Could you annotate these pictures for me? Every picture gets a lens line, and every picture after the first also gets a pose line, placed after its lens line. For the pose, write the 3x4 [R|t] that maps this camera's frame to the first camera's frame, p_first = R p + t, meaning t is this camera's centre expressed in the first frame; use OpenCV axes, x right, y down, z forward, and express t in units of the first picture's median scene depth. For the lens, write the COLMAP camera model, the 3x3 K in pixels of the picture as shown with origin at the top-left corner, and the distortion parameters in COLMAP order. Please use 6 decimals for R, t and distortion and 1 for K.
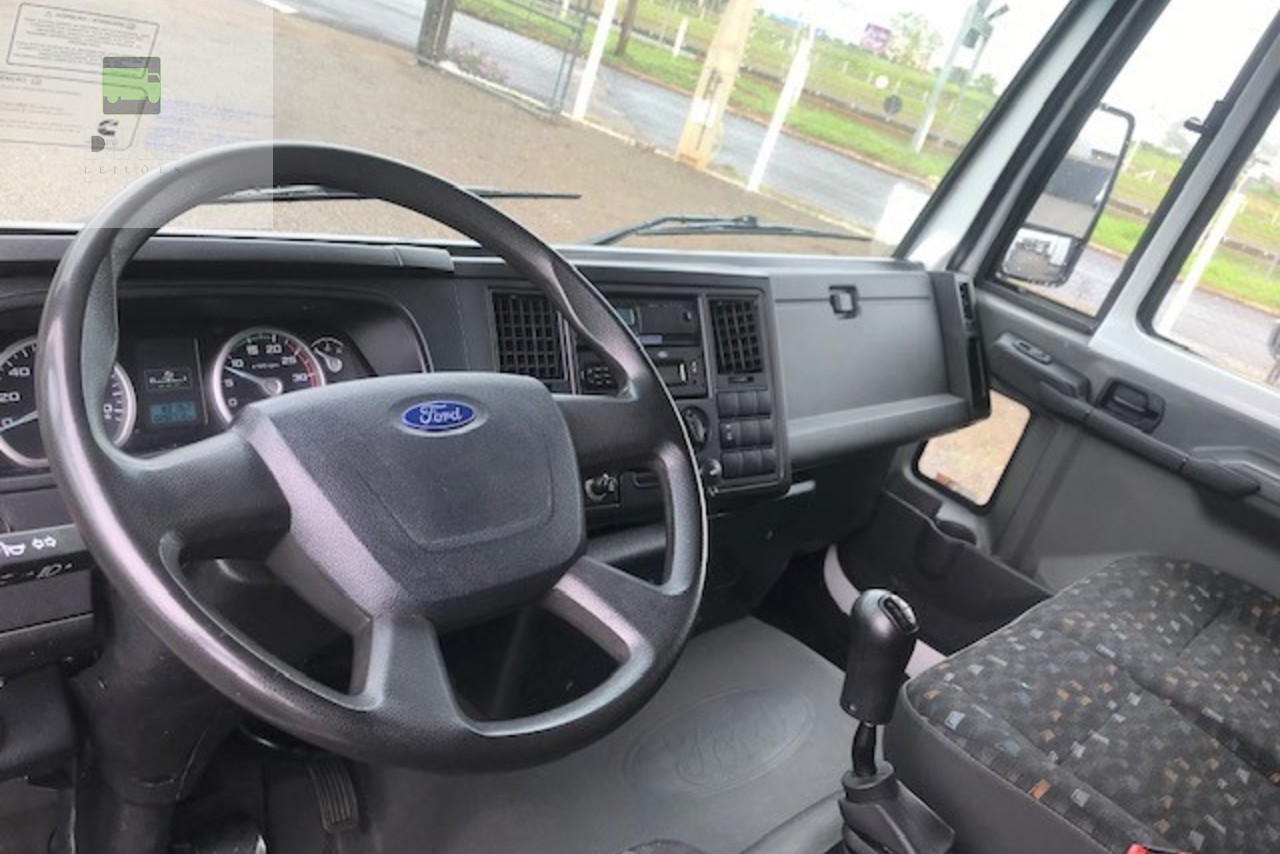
lens RADIAL K [[1023.1, 0, 640.0], [0, 1023.1, 427.0], [0, 0, 1]] dist [0.005245, 0.003811]
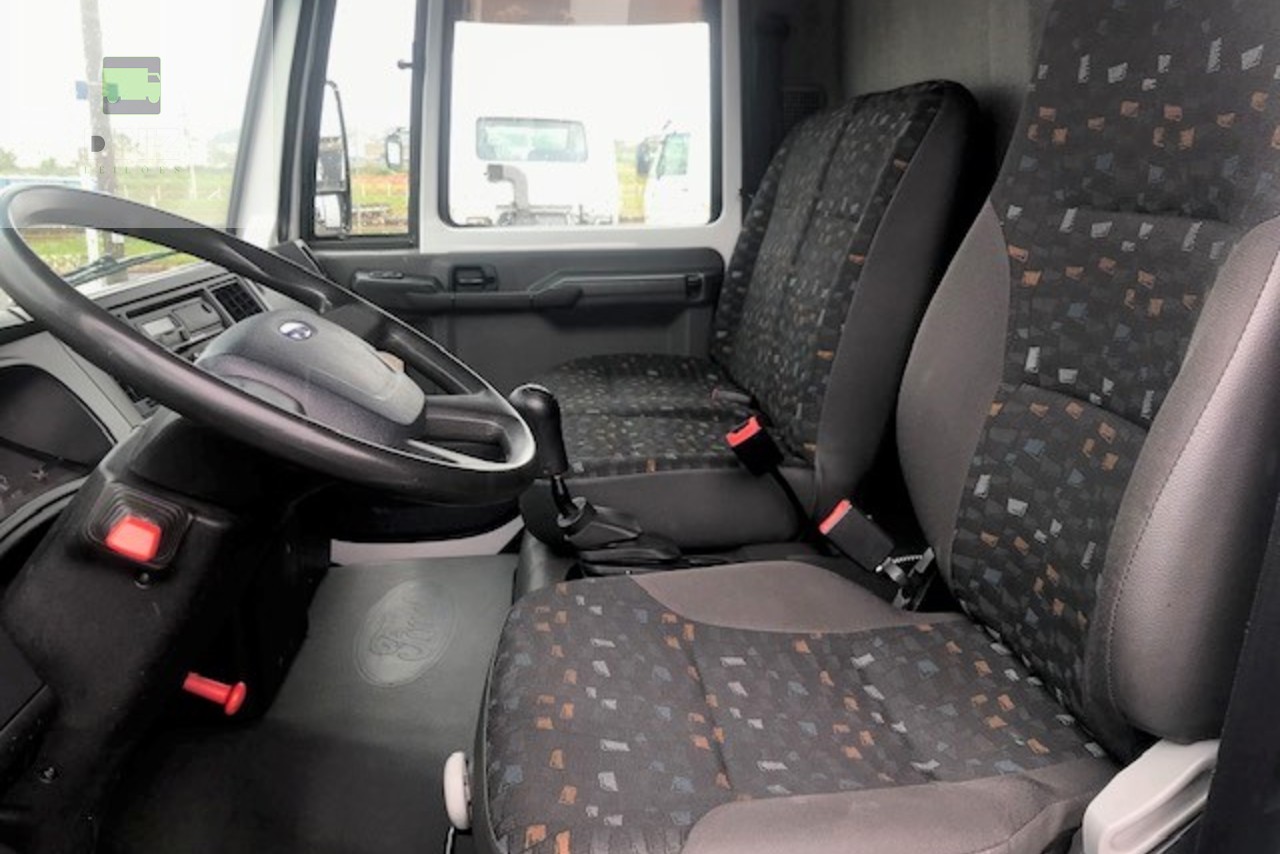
lens RADIAL K [[1023.1, 0, 640.0], [0, 1023.1, 427.0], [0, 0, 1]] dist [0.005245, 0.003811]
pose [[0.617541, -0.465304, 0.634142, -0.288587], [0.489505, 0.858439, 0.153191, 0.042555], [-0.615652, 0.215814, 0.757890, -0.057737]]
